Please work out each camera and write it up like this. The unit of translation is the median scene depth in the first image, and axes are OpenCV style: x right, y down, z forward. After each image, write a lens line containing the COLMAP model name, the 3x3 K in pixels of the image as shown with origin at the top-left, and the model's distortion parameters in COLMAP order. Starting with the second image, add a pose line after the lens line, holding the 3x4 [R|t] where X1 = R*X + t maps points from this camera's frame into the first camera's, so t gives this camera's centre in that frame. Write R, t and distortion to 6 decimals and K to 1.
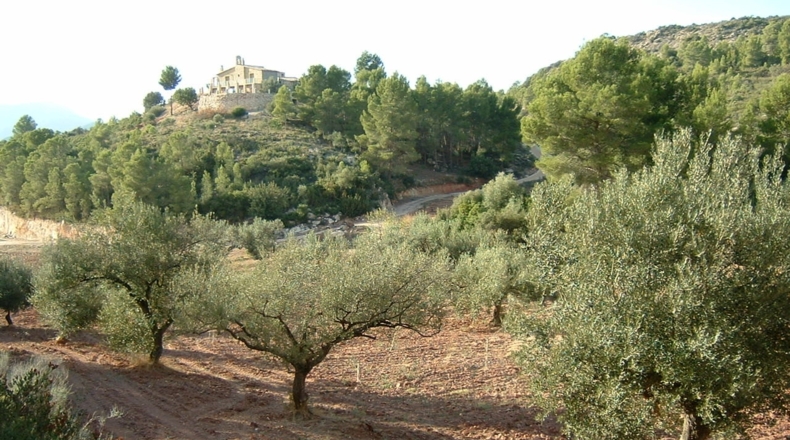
lens RADIAL K [[871.0, 0, 391.8], [0, 871.0, 225.5], [0, 0, 1]] dist [-0.098991, 0.000000]
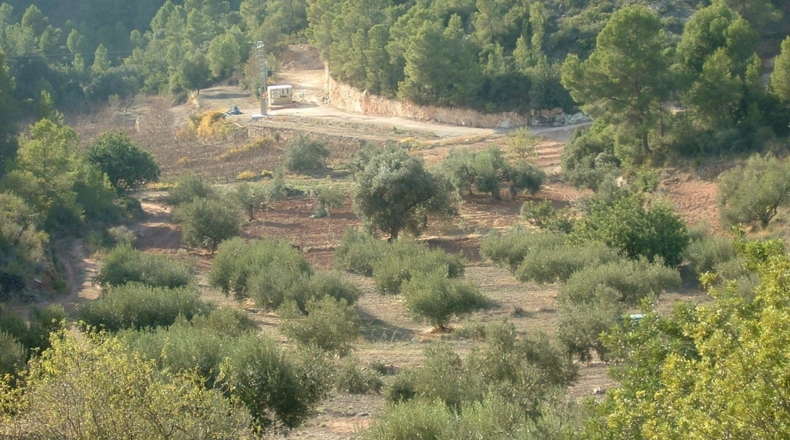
lens RADIAL K [[2557.9, 0, 395.1], [0, 2557.9, 219.6], [0, 0, 1]] dist [-0.011744, 0.000000]
pose [[0.866327, 0.056634, -0.496256, 0.799585], [0.005444, 0.992421, 0.122762, -0.164388], [0.499448, -0.109053, 0.859453, -1.055322]]
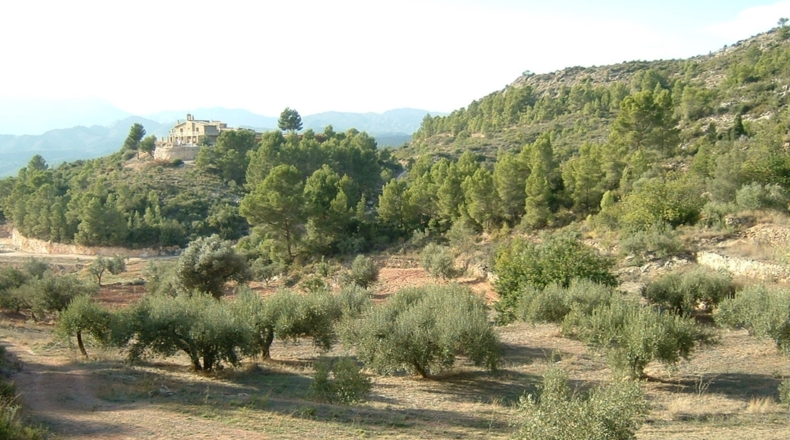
lens RADIAL K [[871.0, 0, 393.5], [0, 871.0, 218.3], [0, 0, 1]] dist [-0.098991, 0.000000]
pose [[0.999131, 0.007236, -0.041041, 0.251815], [-0.007216, 0.999974, 0.000613, -0.042912], [0.041045, -0.000316, 0.999157, -0.436611]]
